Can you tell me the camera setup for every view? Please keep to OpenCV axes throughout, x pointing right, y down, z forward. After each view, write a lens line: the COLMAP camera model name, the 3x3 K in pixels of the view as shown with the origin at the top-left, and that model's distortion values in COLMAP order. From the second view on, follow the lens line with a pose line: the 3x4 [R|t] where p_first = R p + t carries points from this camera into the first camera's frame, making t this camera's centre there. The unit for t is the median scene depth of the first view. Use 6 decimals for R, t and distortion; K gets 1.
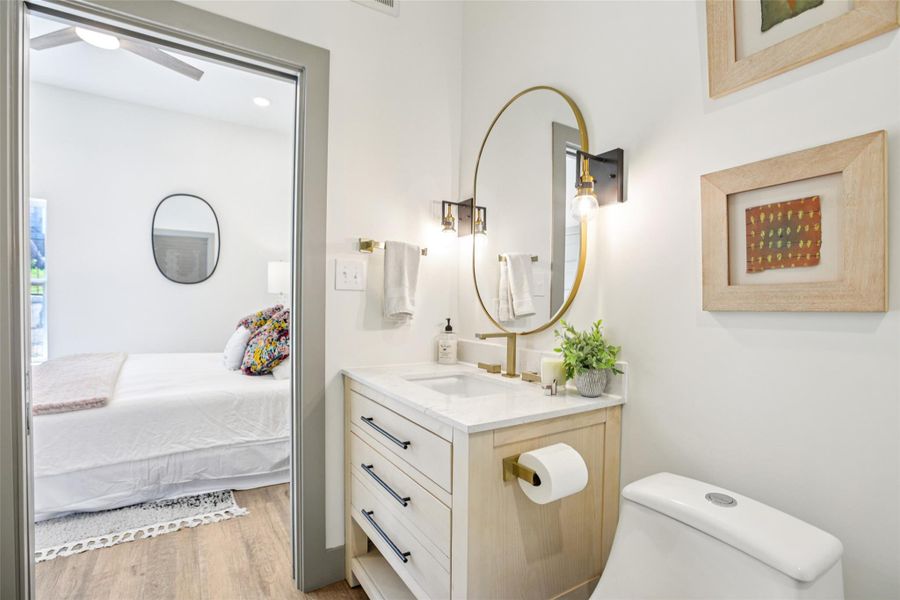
lens RADIAL K [[436.4, 0, 457.0], [0, 436.4, 300.8], [0, 0, 1]] dist [-0.046449, 0.025088]
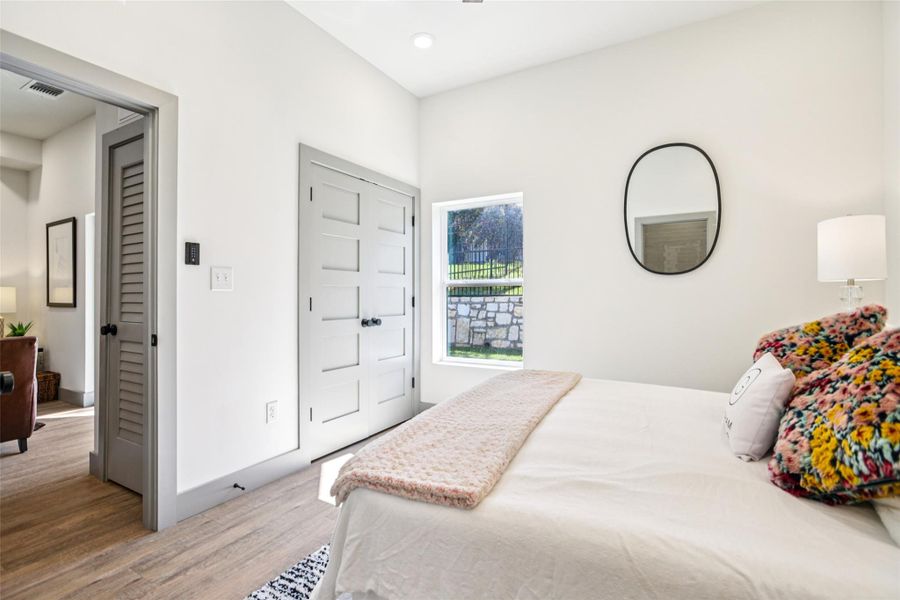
lens RADIAL K [[436.4, 0, 457.0], [0, 436.4, 300.8], [0, 0, 1]] dist [-0.046449, 0.025088]
pose [[0.486252, -0.000975, -0.873818, -0.289753], [0.003183, 0.999995, 0.000656, 0.003217], [0.873813, -0.003101, 0.486252, 0.546241]]
